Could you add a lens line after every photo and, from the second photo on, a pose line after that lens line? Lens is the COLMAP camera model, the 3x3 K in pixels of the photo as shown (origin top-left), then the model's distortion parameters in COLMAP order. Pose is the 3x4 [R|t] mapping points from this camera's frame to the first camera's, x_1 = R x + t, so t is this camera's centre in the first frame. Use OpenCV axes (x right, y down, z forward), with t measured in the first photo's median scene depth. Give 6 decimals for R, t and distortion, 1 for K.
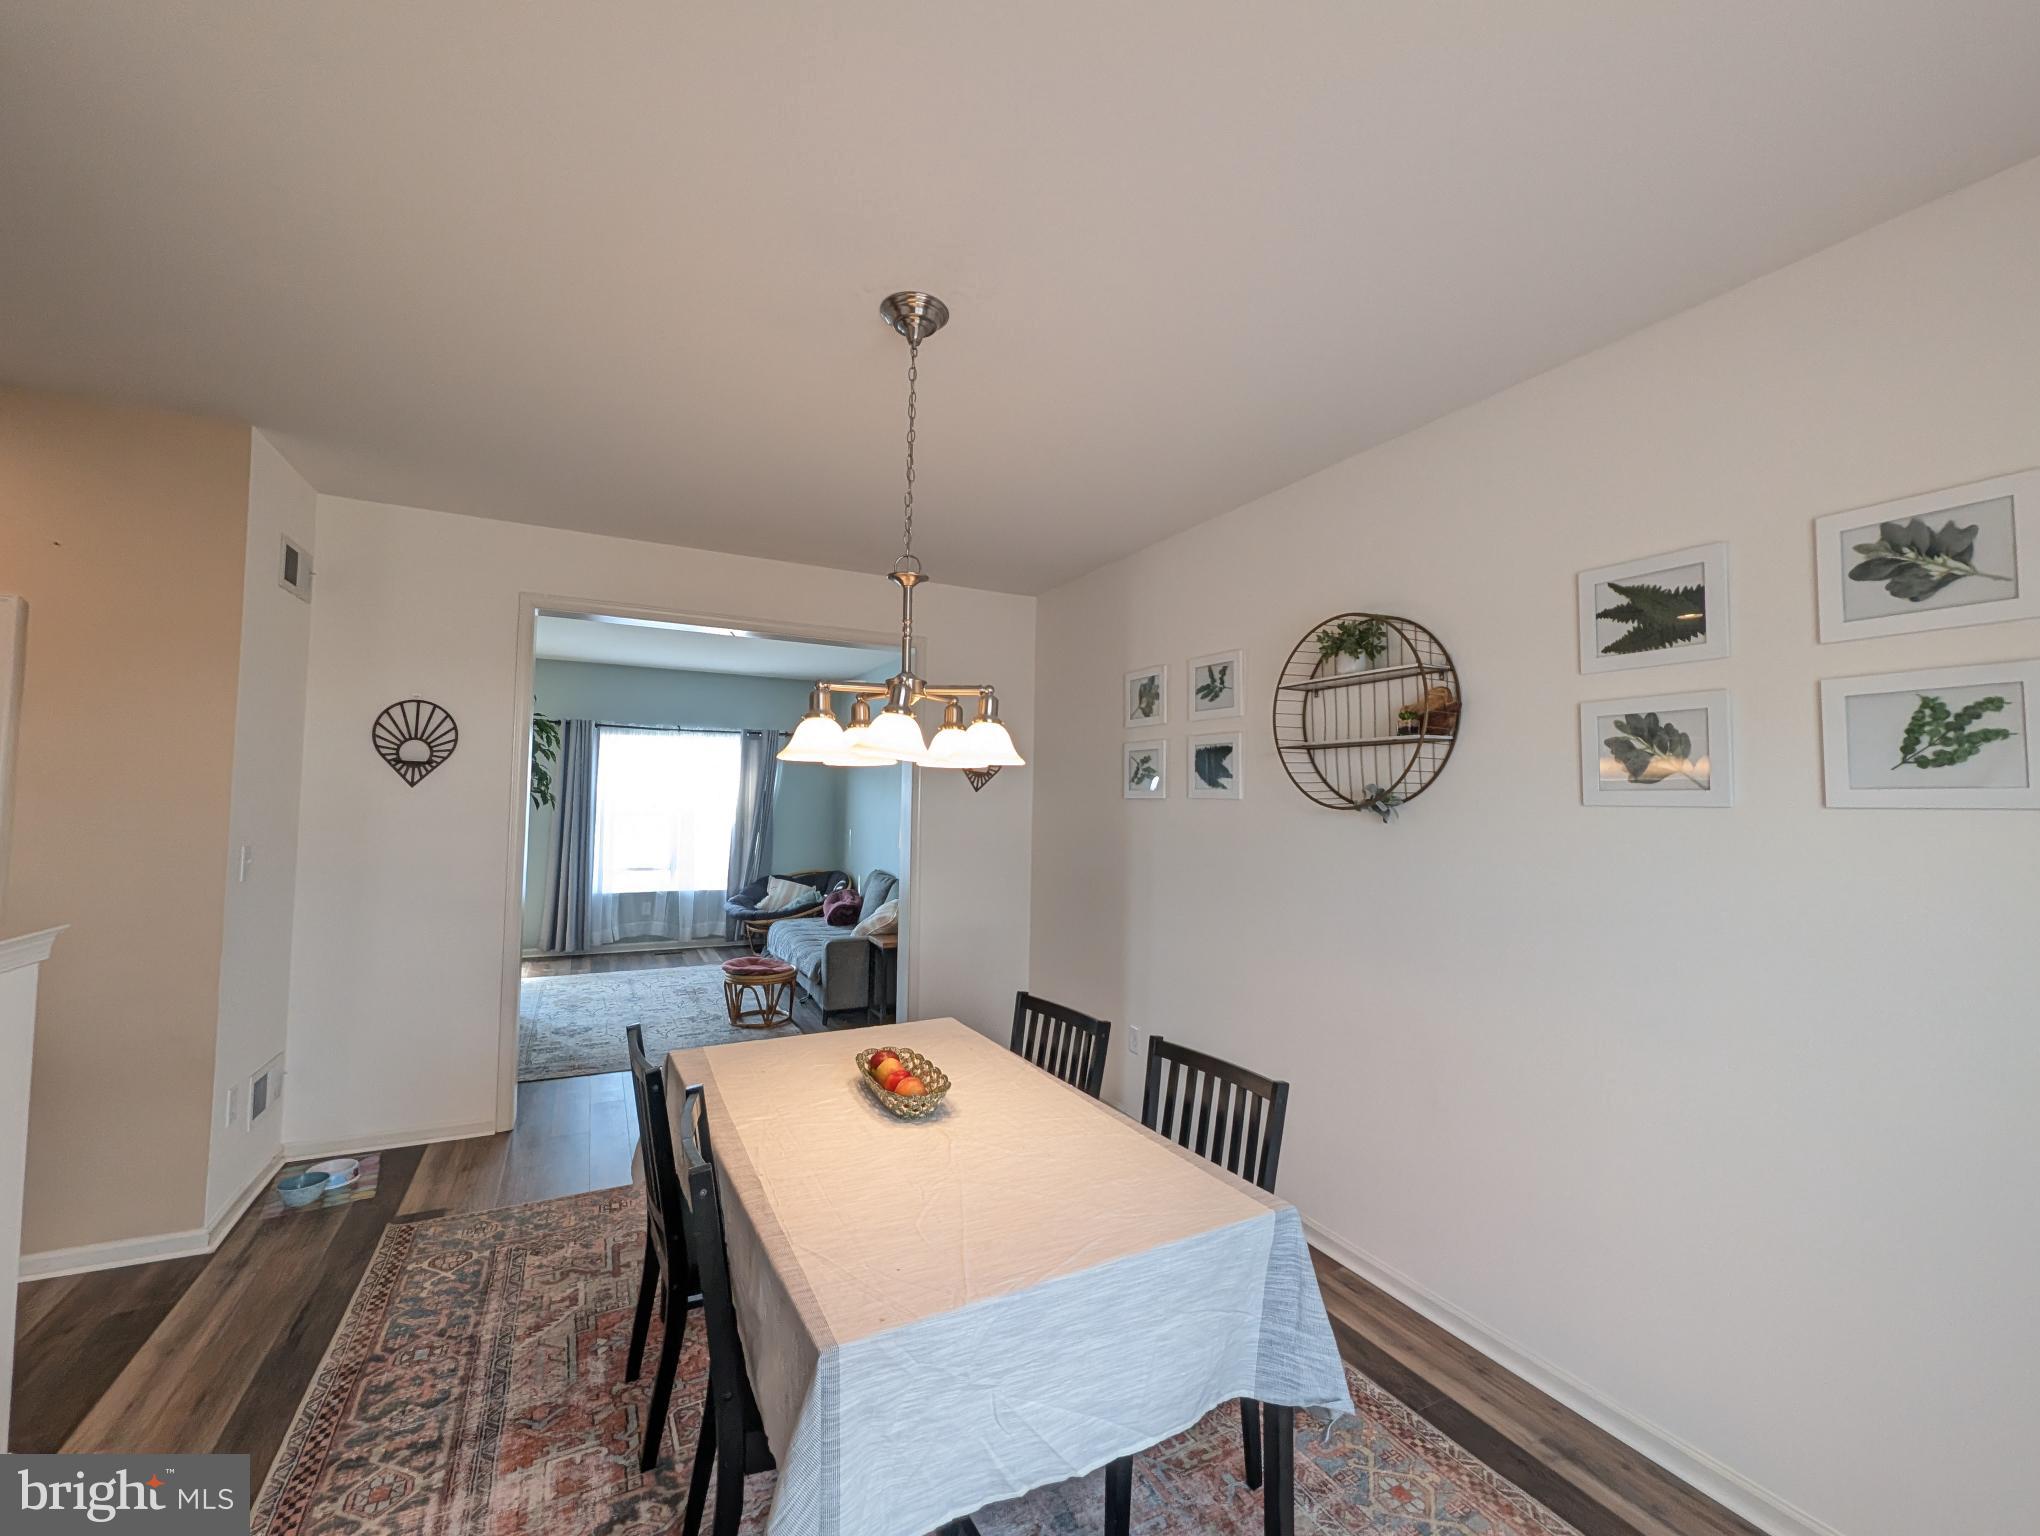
lens RADIAL K [[838.2, 0, 1016.1], [0, 838.2, 762.3], [0, 0, 1]] dist [-0.001976, 0.000371]
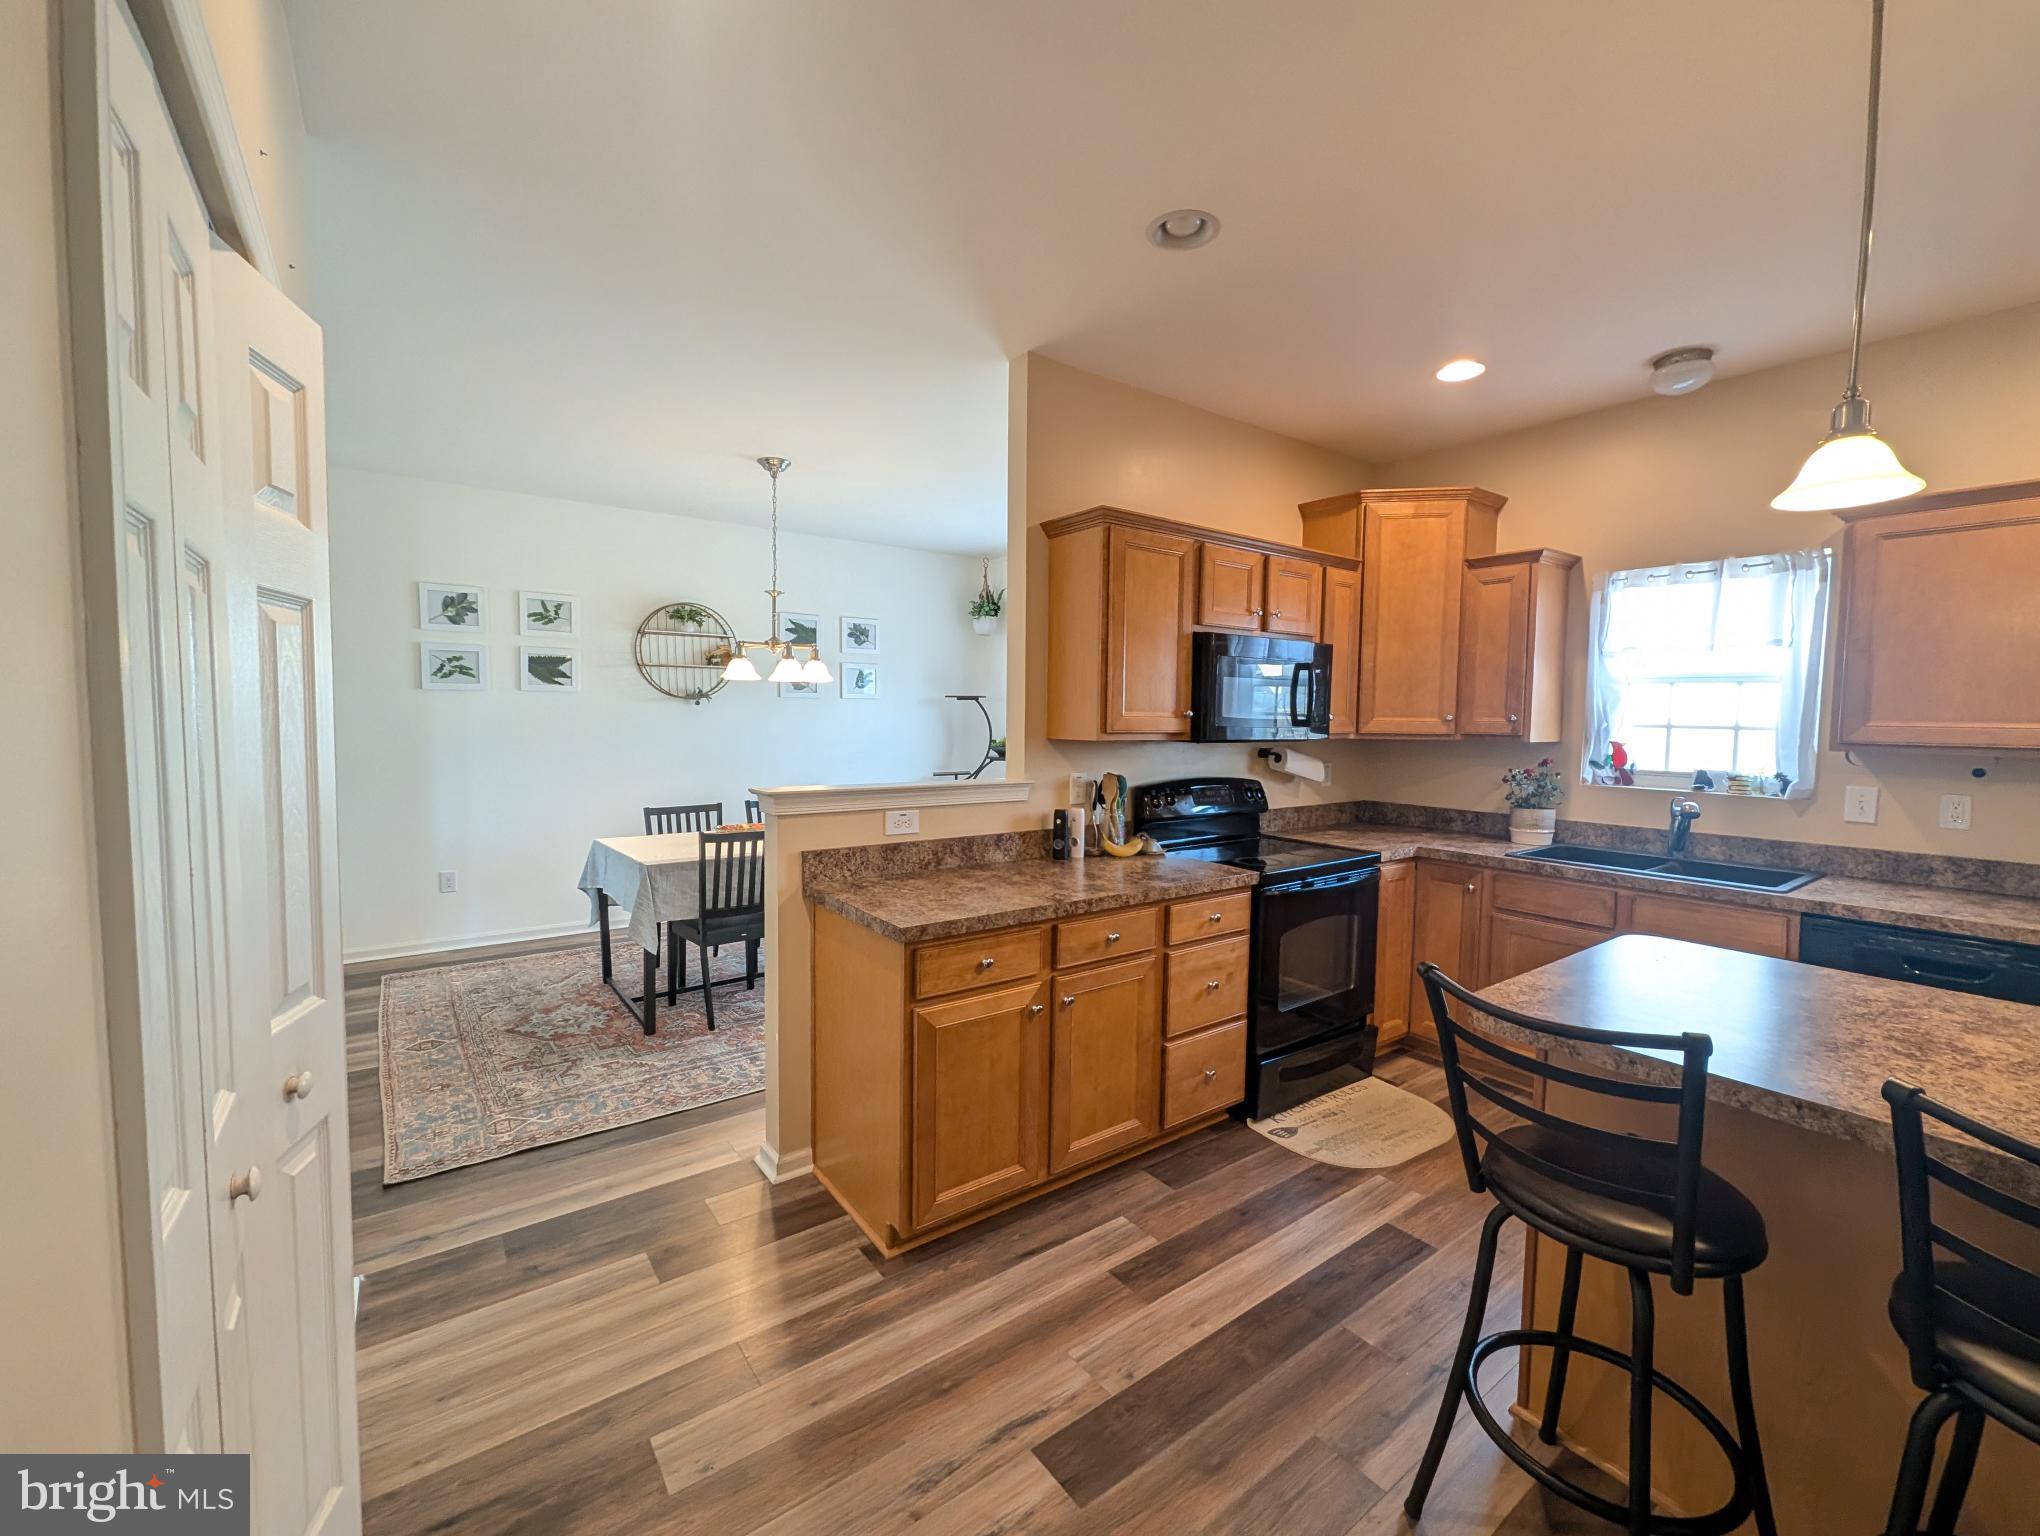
lens RADIAL K [[838.2, 0, 1017.1], [0, 838.2, 764.3], [0, 0, 1]] dist [-0.001976, 0.000371]
pose [[-0.168651, -0.079015, 0.982504, -1.790483], [-0.057518, 0.995872, 0.070217, 0.025787], [-0.983996, -0.044670, -0.172499, 0.563013]]
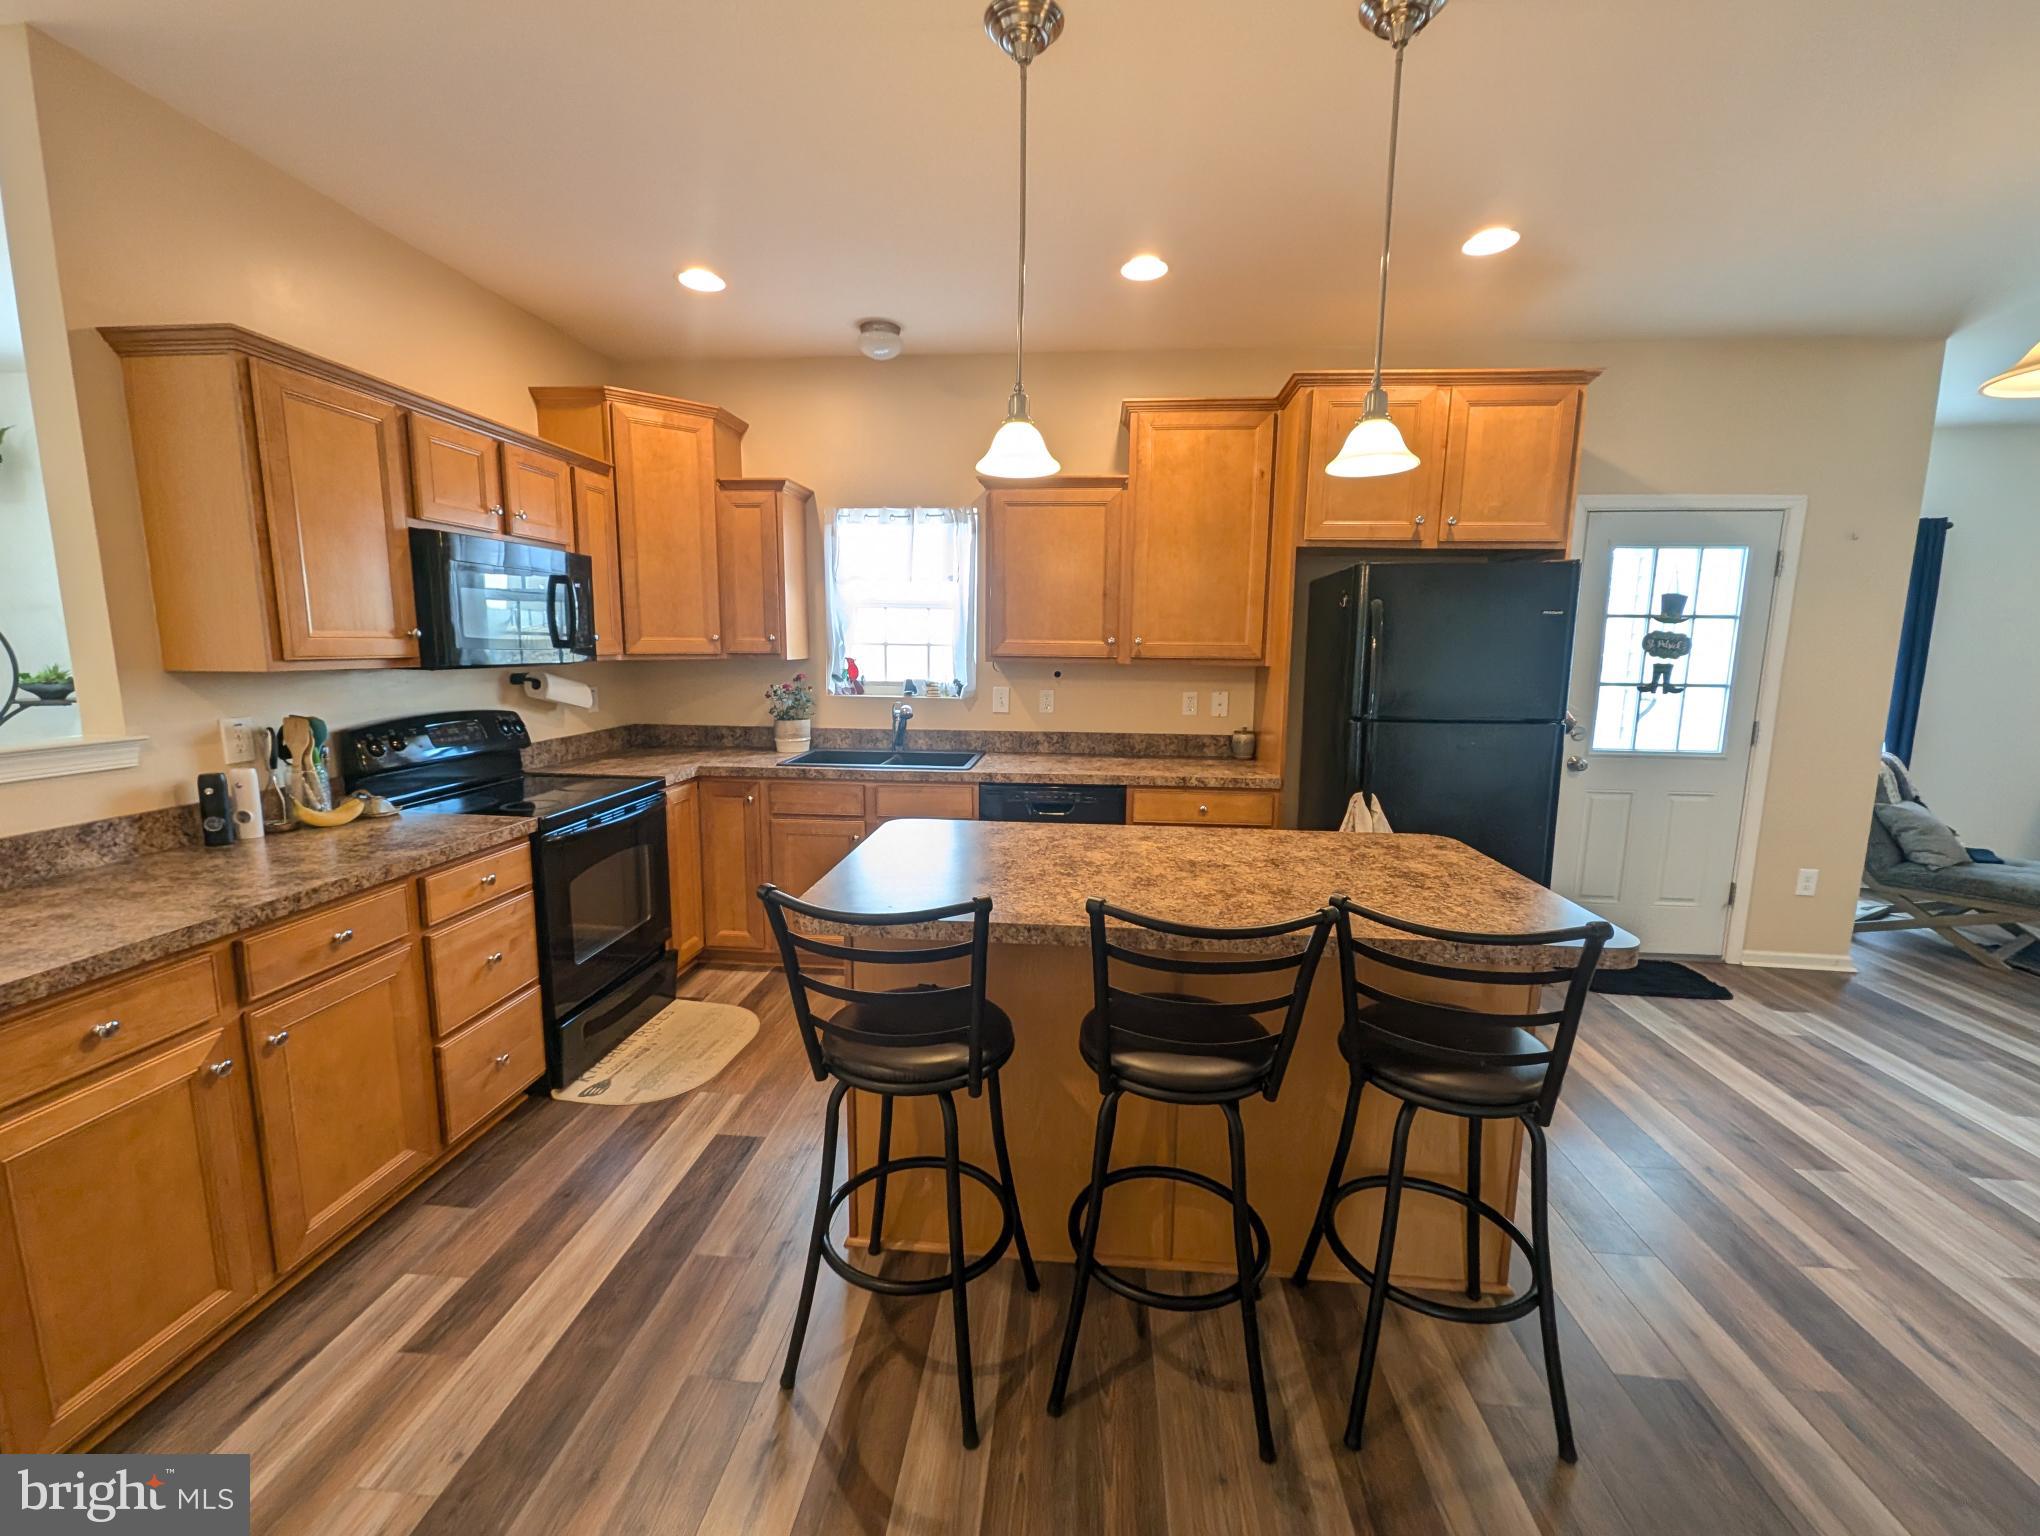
lens RADIAL K [[838.2, 0, 1018.0], [0, 838.2, 765.0], [0, 0, 1]] dist [-0.001976, 0.000371]
pose [[-0.851466, -0.103627, 0.514070, -1.730614], [-0.048569, 0.991651, 0.119453, 0.025355], [-0.522157, 0.076742, -0.849390, 0.575040]]
